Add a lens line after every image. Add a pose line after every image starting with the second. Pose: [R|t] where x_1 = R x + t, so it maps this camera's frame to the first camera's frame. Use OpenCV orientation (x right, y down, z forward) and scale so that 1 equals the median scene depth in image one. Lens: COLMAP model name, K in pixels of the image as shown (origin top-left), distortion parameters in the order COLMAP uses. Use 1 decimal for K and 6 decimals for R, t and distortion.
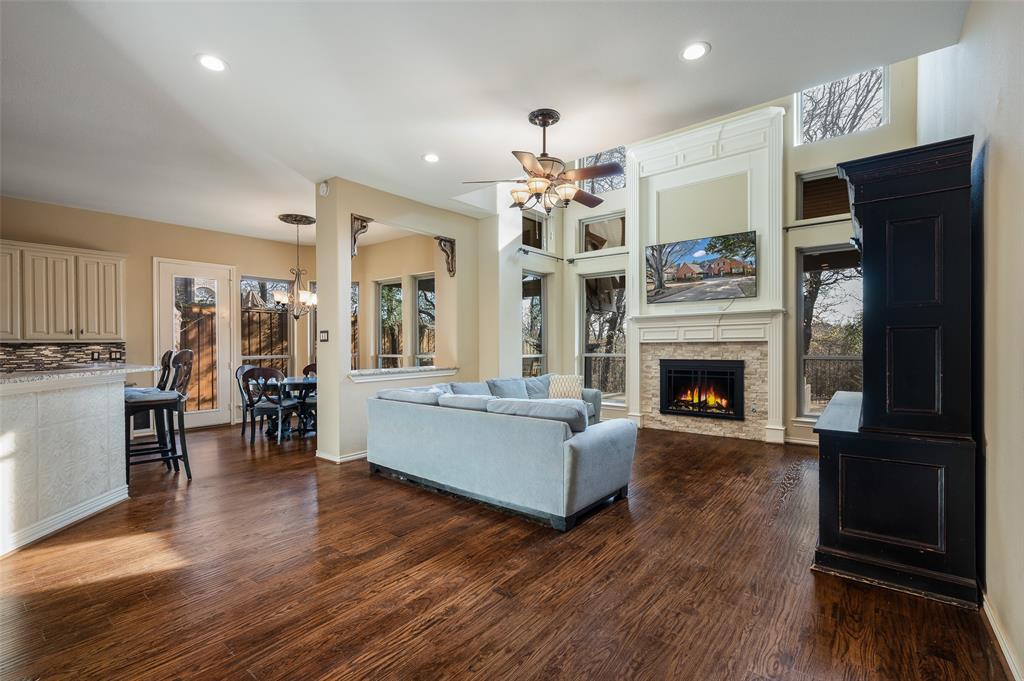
lens RADIAL K [[454.9, 0, 519.9], [0, 454.9, 343.9], [0, 0, 1]] dist [0.003810, -0.000737]
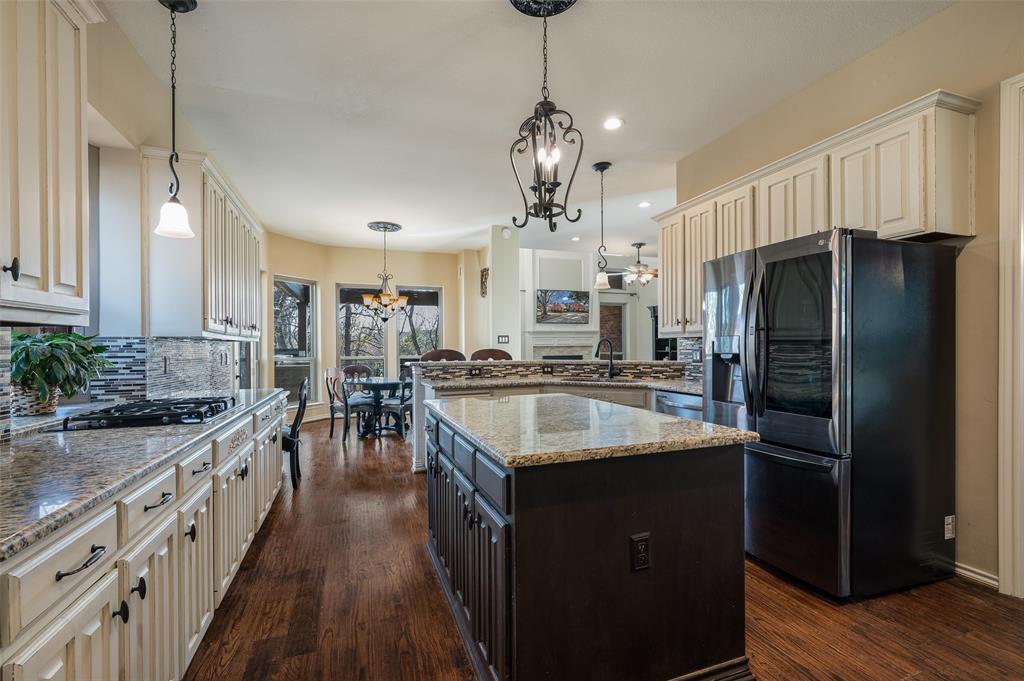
lens RADIAL K [[454.9, 0, 516.3], [0, 454.9, 347.4], [0, 0, 1]] dist [0.003810, -0.000737]
pose [[0.527008, 0.004598, 0.849848, -1.335164], [0.004908, 0.999952, -0.008454, 0.016537], [-0.849846, 0.008626, 0.526960, 0.202035]]
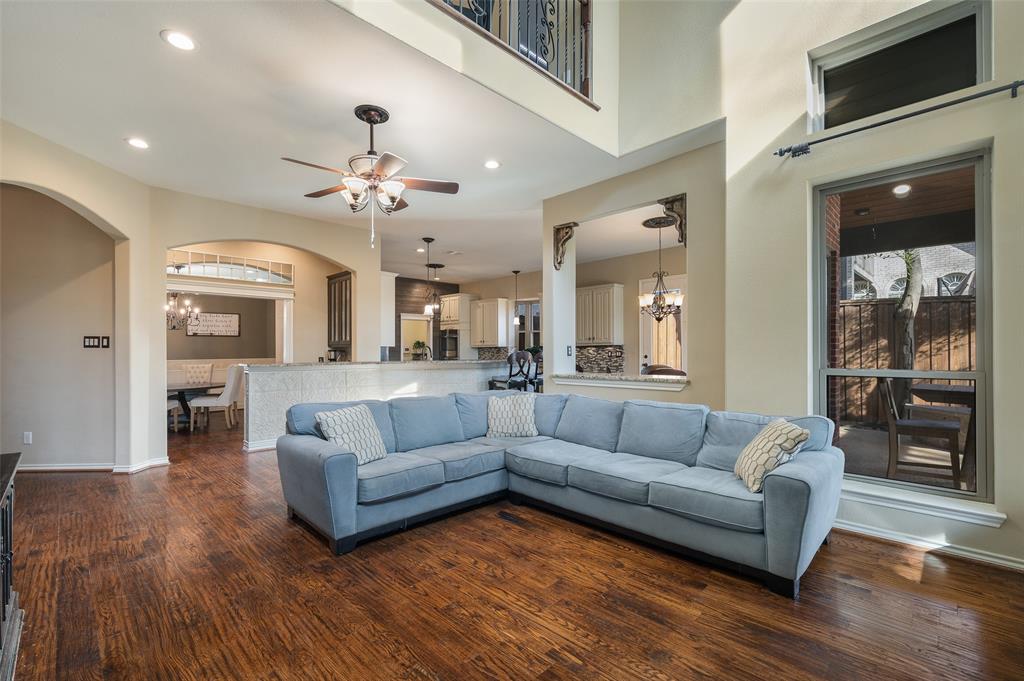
lens RADIAL K [[454.9, 0, 517.7], [0, 454.9, 338.7], [0, 0, 1]] dist [0.003810, -0.000737]
pose [[-0.133681, -0.014381, -0.990920, 0.601608], [0.013010, 0.999783, -0.016264, -0.003614], [0.990939, -0.015066, -0.133465, 0.894232]]
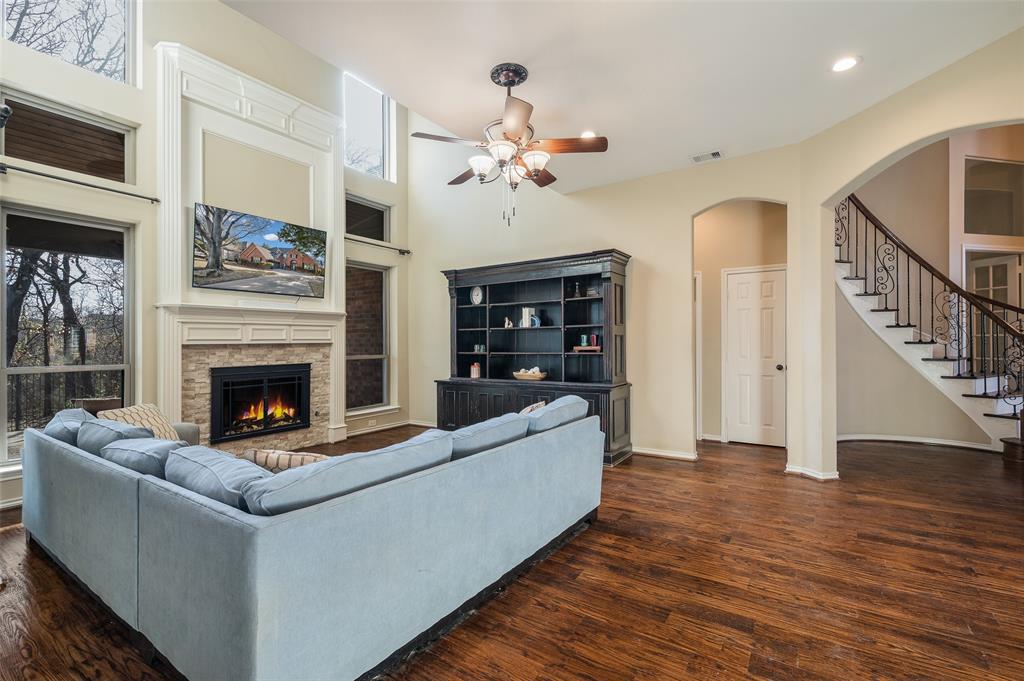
lens RADIAL K [[454.9, 0, 511.8], [0, 454.9, 341.7], [0, 0, 1]] dist [0.003810, -0.000737]
pose [[-0.078037, 0.011127, 0.996888, -0.482939], [0.010414, 0.999892, -0.010346, 0.005568], [-0.996896, 0.009574, -0.078144, 0.654500]]
